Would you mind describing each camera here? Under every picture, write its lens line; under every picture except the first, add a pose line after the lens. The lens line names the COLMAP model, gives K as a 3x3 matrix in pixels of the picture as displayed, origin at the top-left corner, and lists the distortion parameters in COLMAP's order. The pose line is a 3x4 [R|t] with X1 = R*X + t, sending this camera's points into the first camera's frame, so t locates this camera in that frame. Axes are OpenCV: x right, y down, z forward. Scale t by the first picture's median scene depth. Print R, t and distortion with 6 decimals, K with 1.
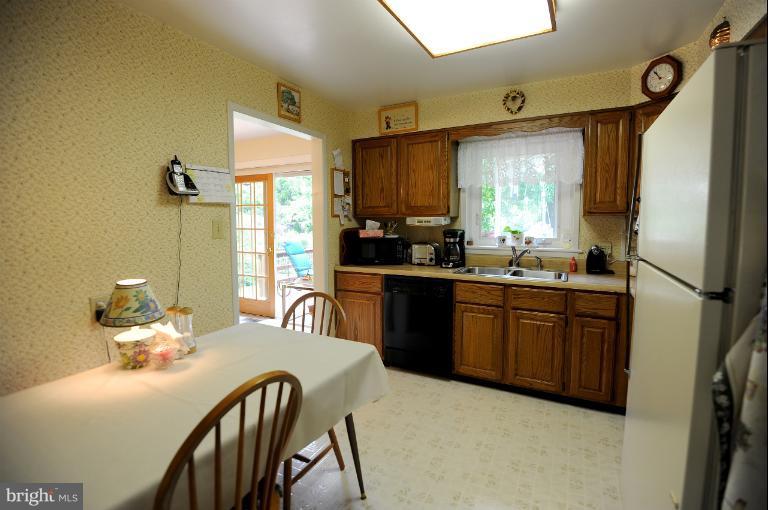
lens RADIAL K [[352.6, 0, 391.7], [0, 352.6, 245.3], [0, 0, 1]] dist [0.001794, -0.024915]
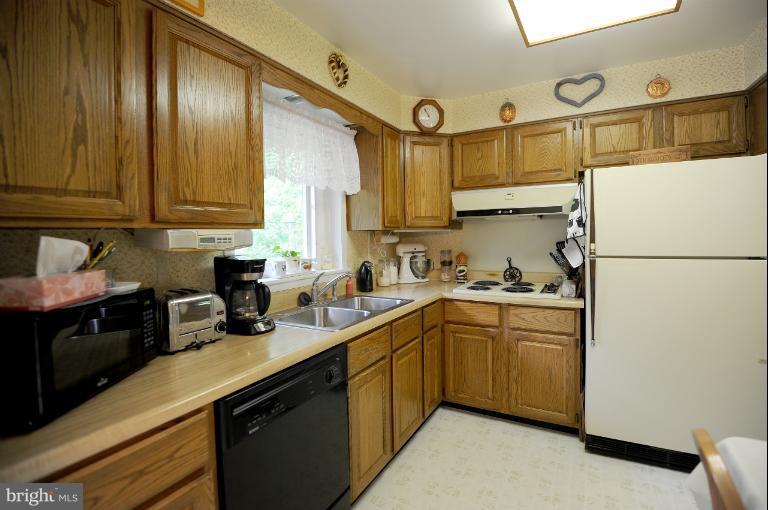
lens RADIAL K [[352.6, 0, 391.7], [0, 352.6, 245.3], [0, 0, 1]] dist [0.001794, -0.024915]
pose [[0.039247, -0.026009, 0.998891, -0.364481], [0.088670, 0.995808, 0.022445, -0.058196], [-0.995288, 0.087691, 0.041389, 0.871418]]
